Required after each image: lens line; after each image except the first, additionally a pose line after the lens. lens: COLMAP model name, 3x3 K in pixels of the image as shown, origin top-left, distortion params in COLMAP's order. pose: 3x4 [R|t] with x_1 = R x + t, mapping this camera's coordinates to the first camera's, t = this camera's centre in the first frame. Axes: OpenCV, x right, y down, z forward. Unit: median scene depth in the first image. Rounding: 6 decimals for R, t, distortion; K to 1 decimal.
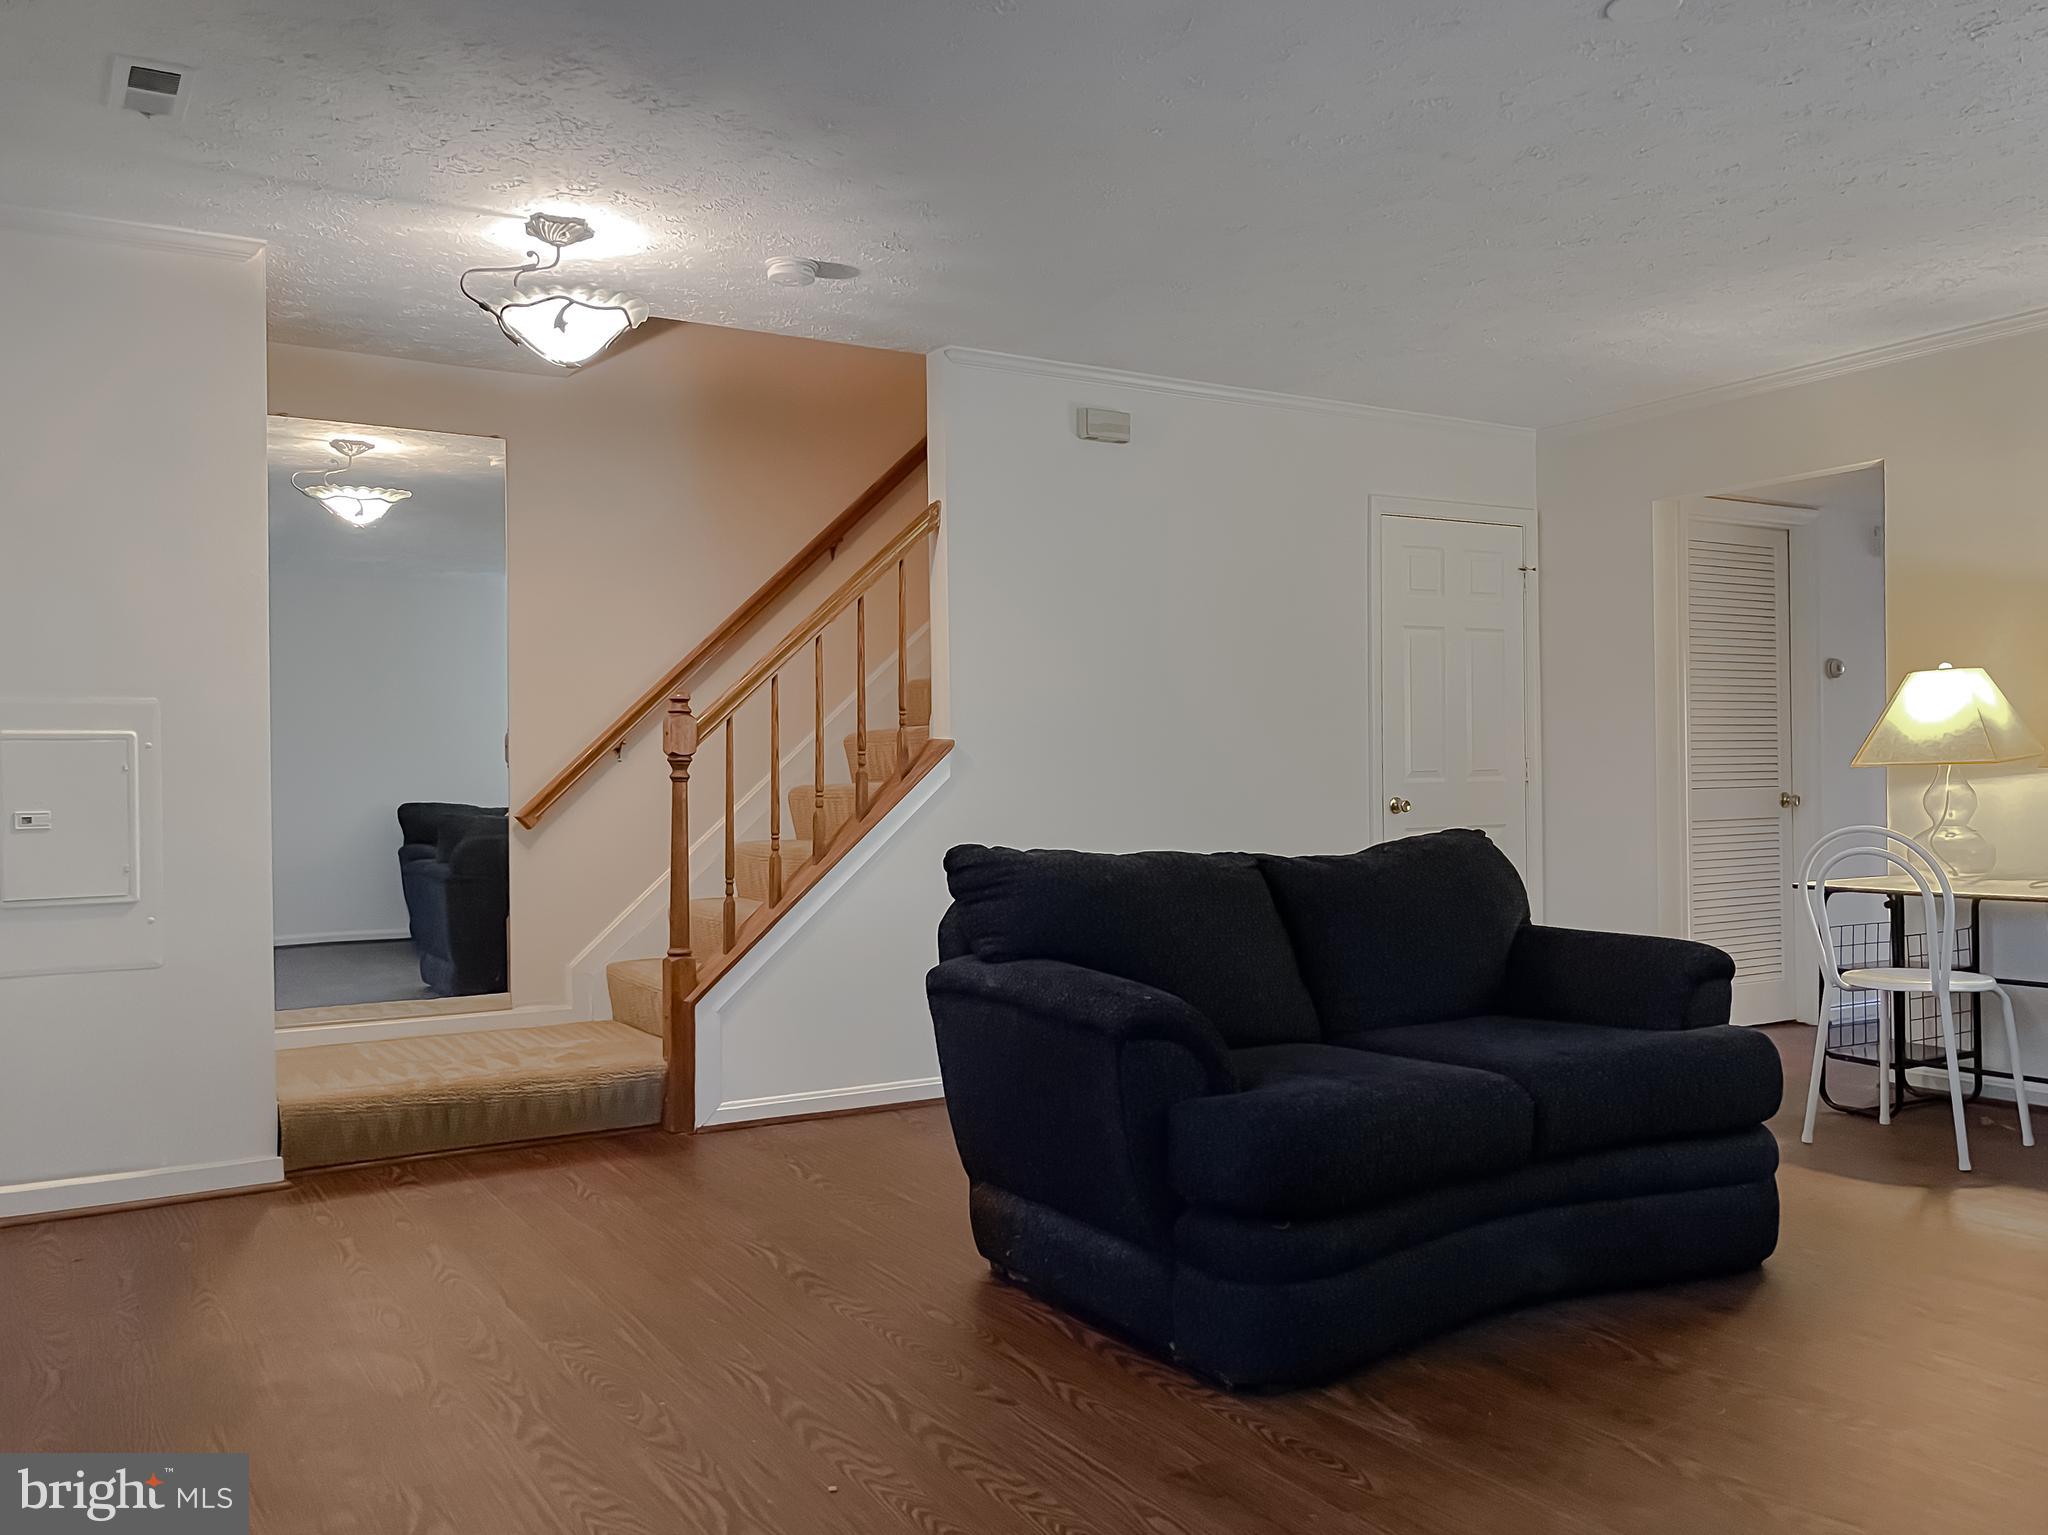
lens RADIAL K [[1590.2, 0, 1034.2], [0, 1590.2, 778.9], [0, 0, 1]] dist [0.068255, -0.114062]
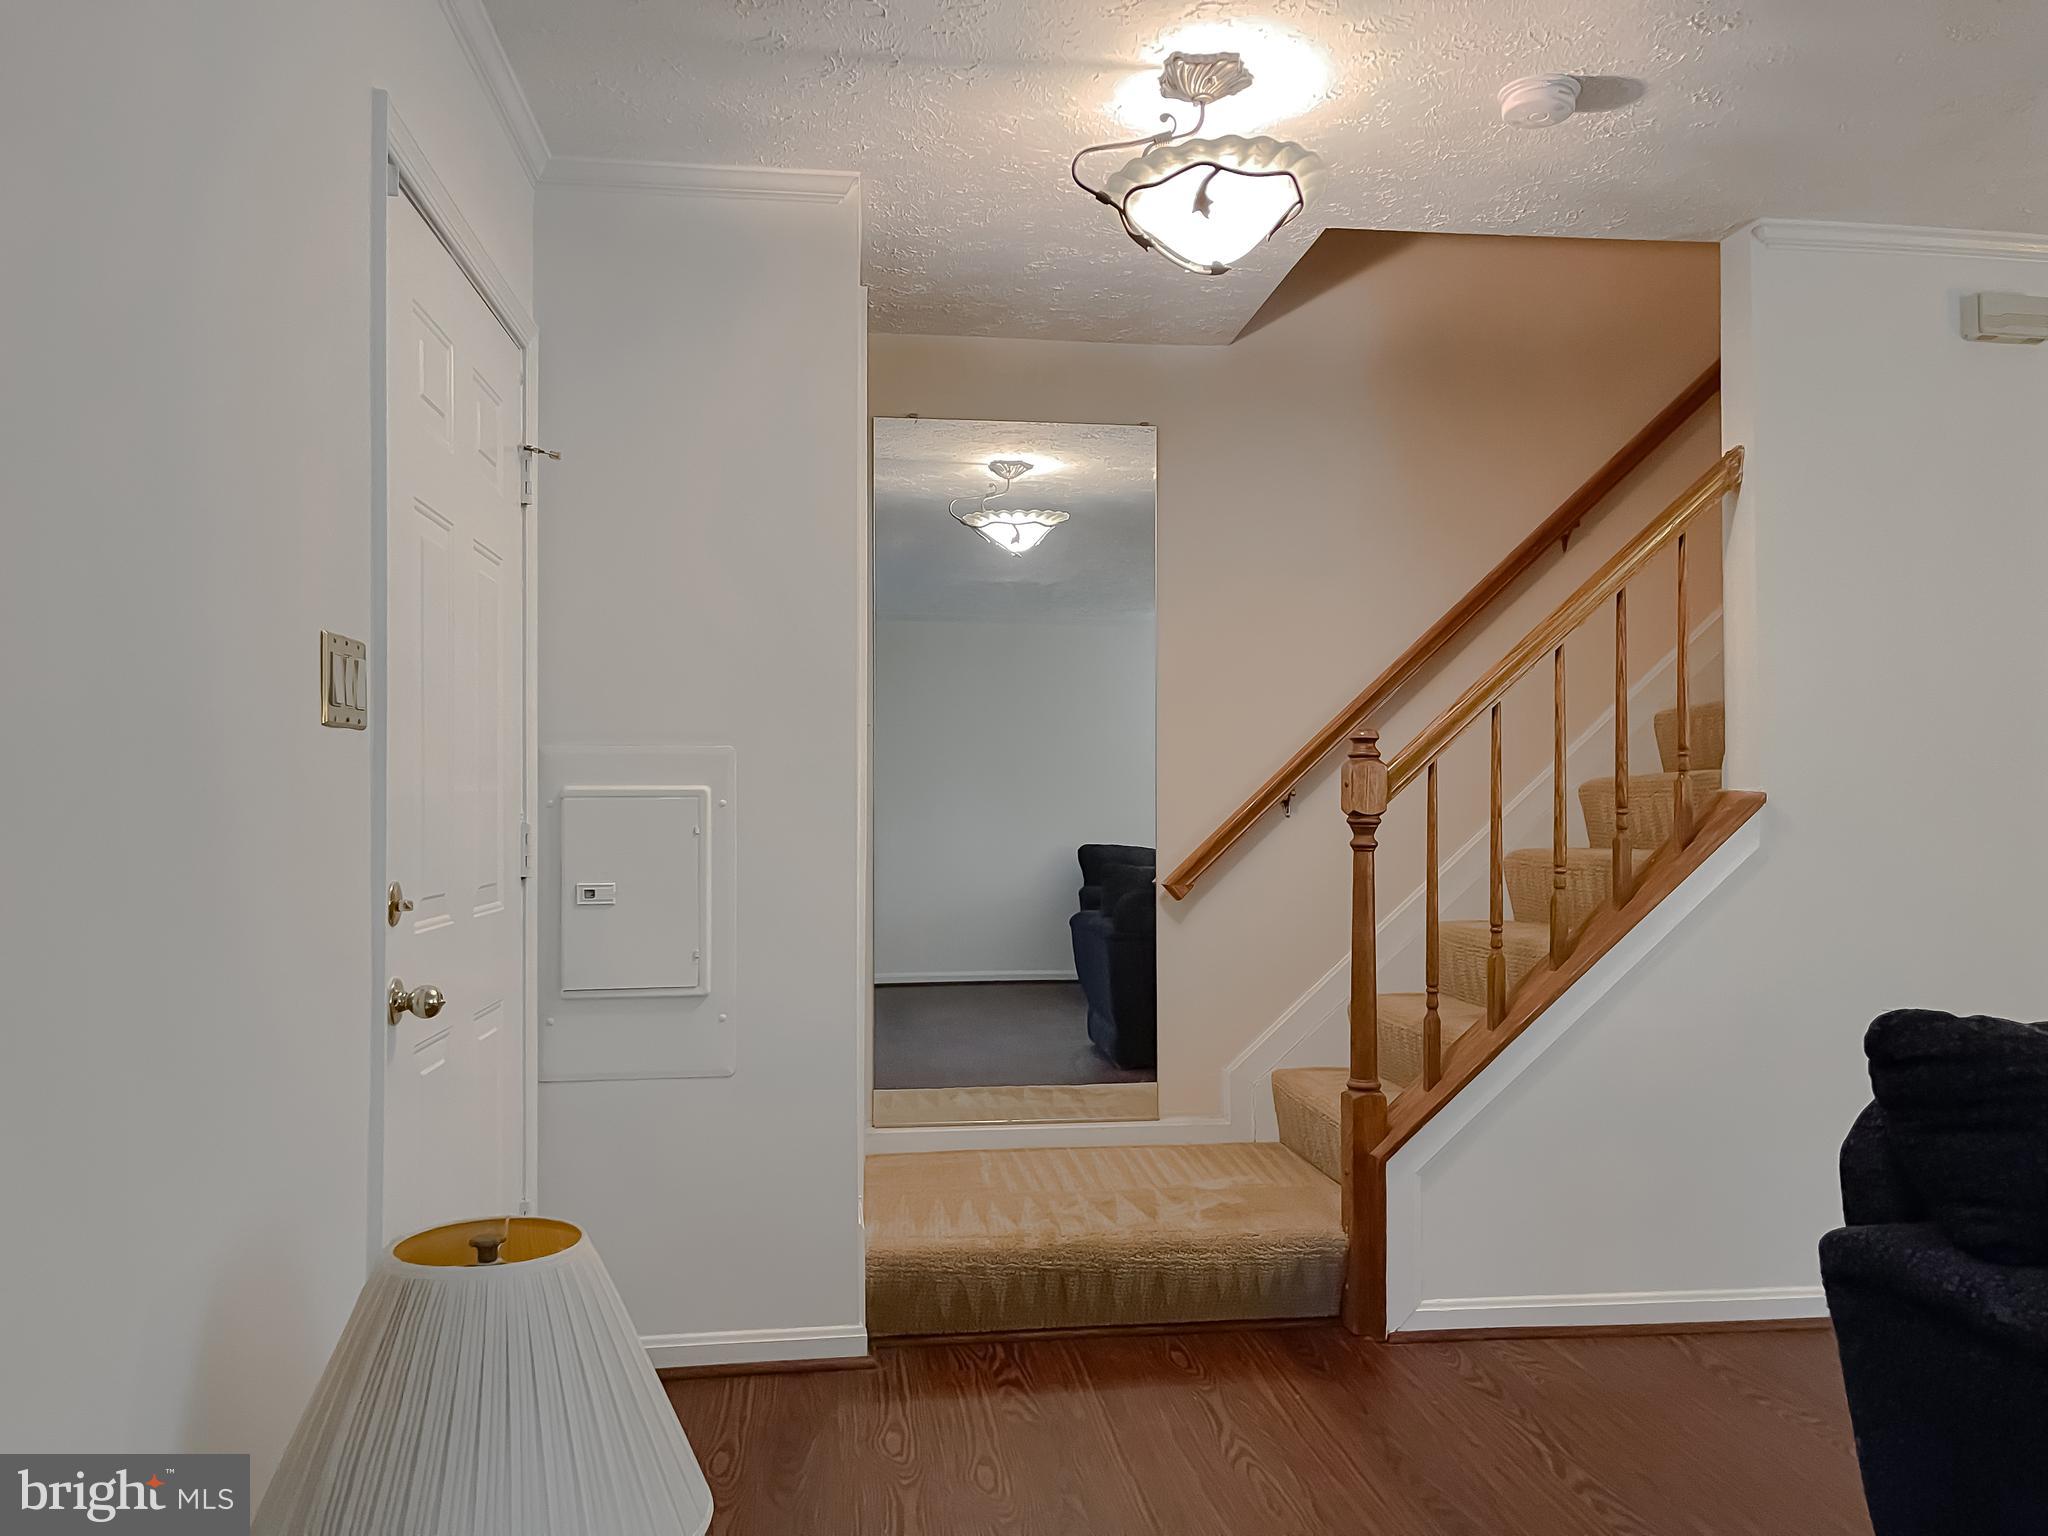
lens RADIAL K [[1590.2, 0, 1034.2], [0, 1590.2, 779.4], [0, 0, 1]] dist [0.068255, -0.114062]
pose [[0.913503, -0.001162, -0.406831, -0.061777], [-0.008112, 0.999745, -0.021071, -0.014368], [0.406752, 0.022549, 0.913260, 0.265018]]
